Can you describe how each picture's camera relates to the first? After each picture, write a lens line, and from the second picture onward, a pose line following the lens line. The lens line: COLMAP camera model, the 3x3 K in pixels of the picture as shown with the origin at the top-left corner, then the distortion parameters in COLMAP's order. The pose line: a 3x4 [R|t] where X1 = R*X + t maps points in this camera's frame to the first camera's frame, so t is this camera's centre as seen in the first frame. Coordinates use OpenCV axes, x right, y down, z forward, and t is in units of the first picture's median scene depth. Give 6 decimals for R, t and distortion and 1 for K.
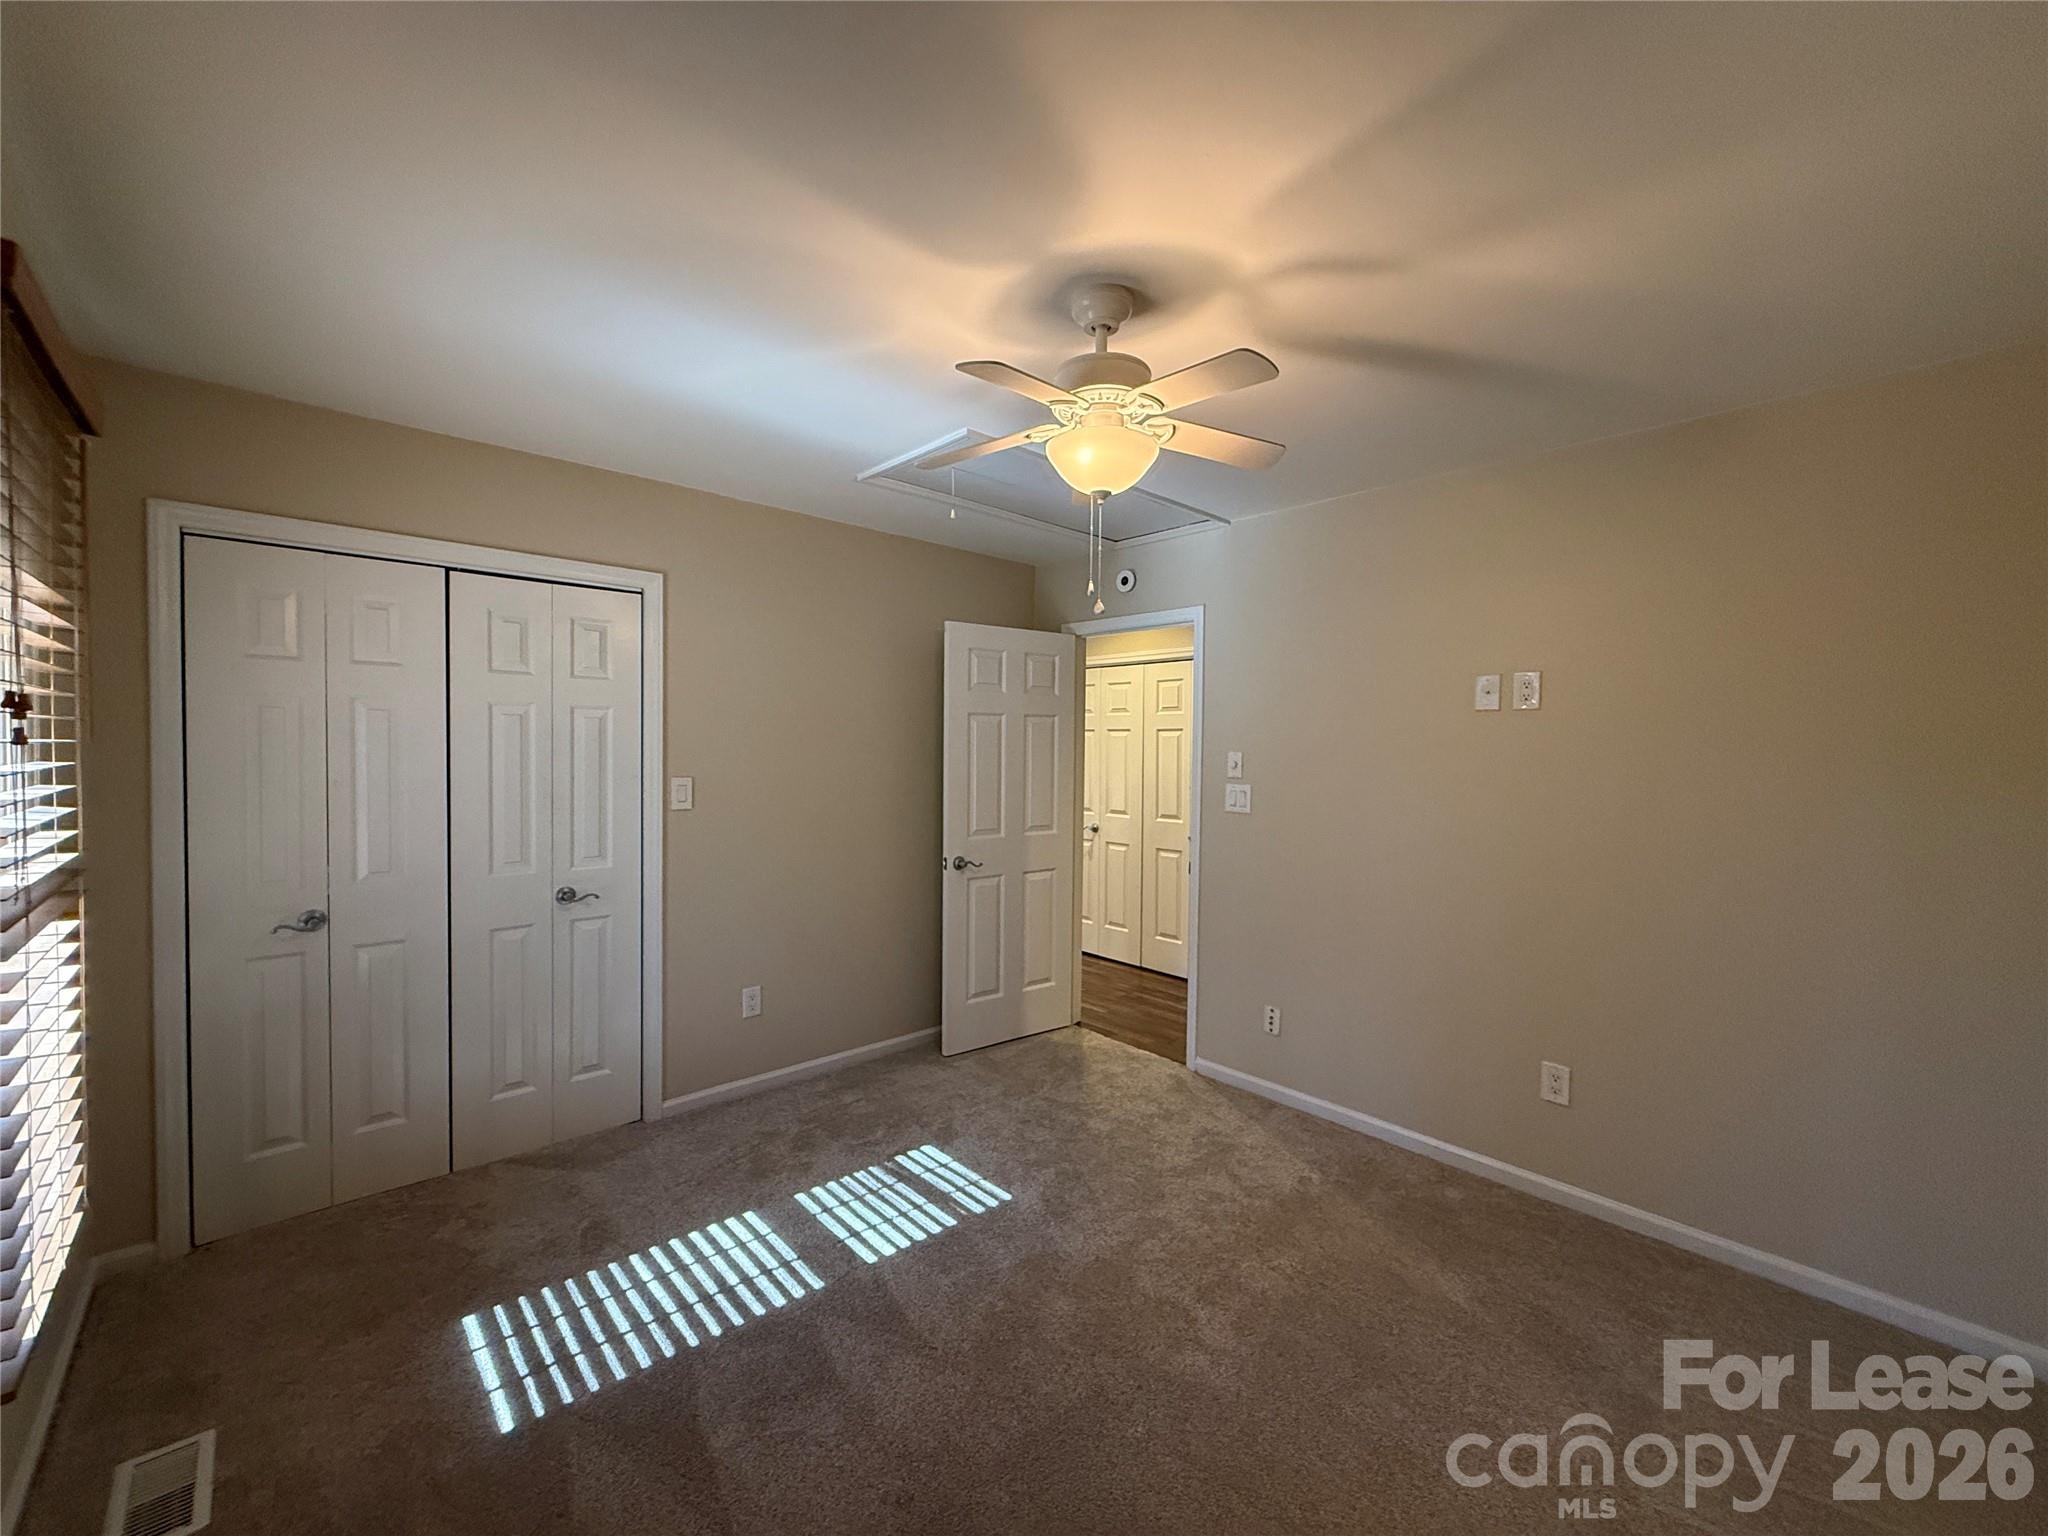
lens RADIAL K [[817.3, 0, 1022.4], [0, 817.3, 761.4], [0, 0, 1]] dist [0.000832, -0.000175]
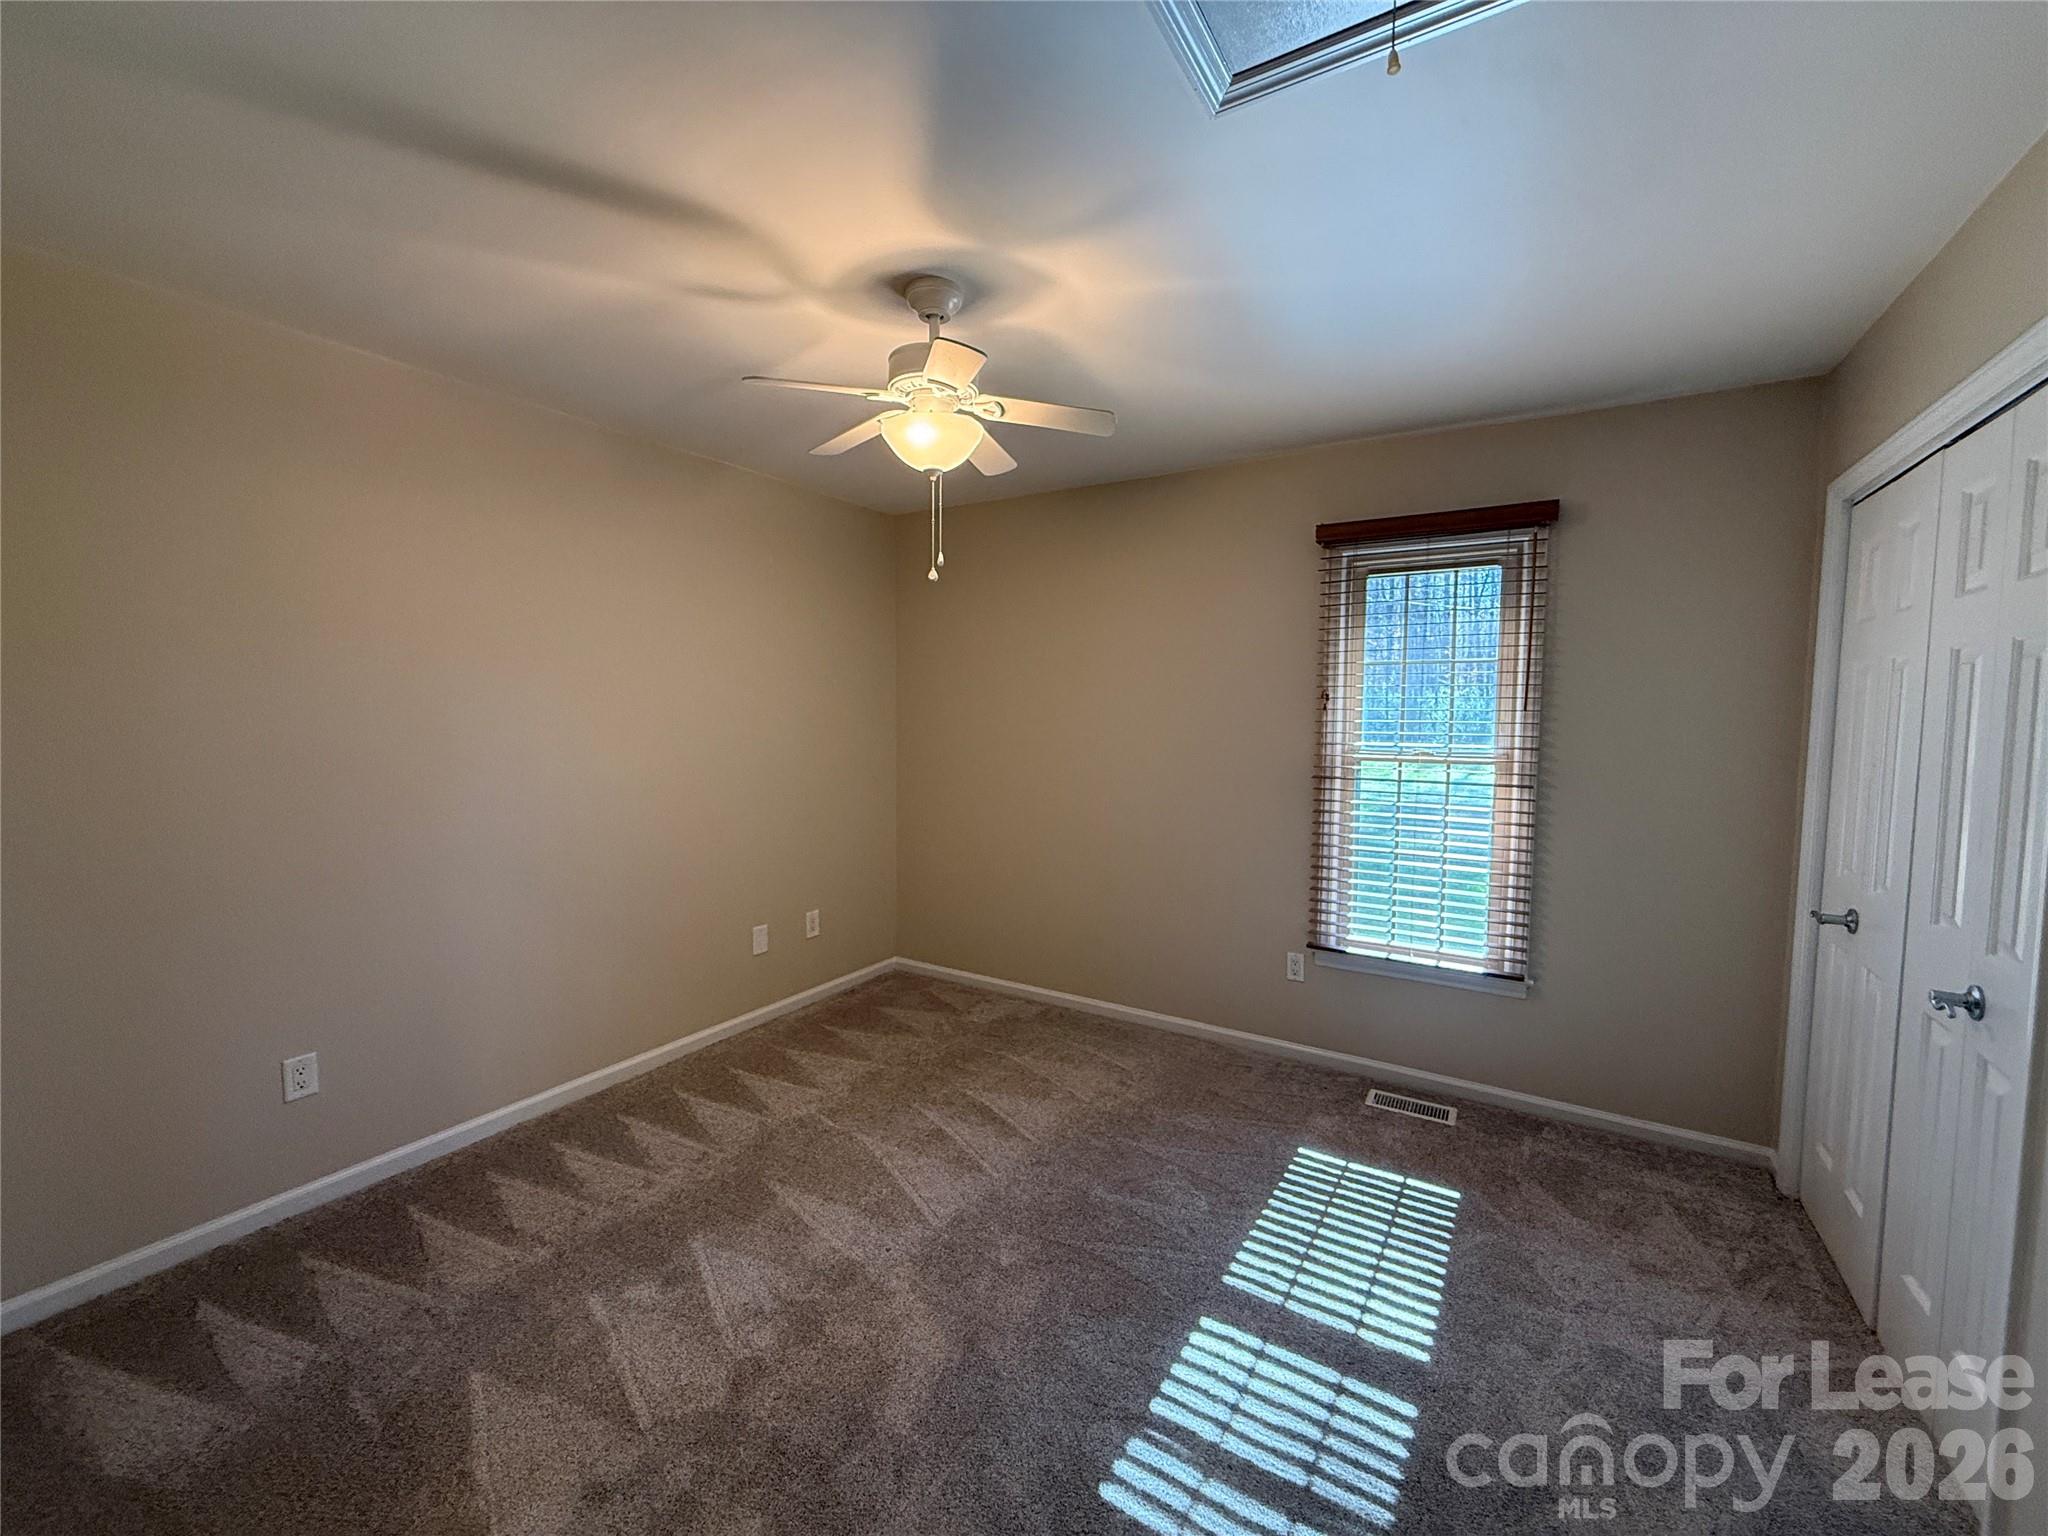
lens RADIAL K [[817.3, 0, 1030.2], [0, 817.3, 768.4], [0, 0, 1]] dist [0.000832, -0.000175]
pose [[-0.959514, 0.000162, -0.281662, 0.211751], [-0.028961, 0.994643, 0.099231, -0.027170], [0.280169, 0.103371, -0.954369, 1.619004]]
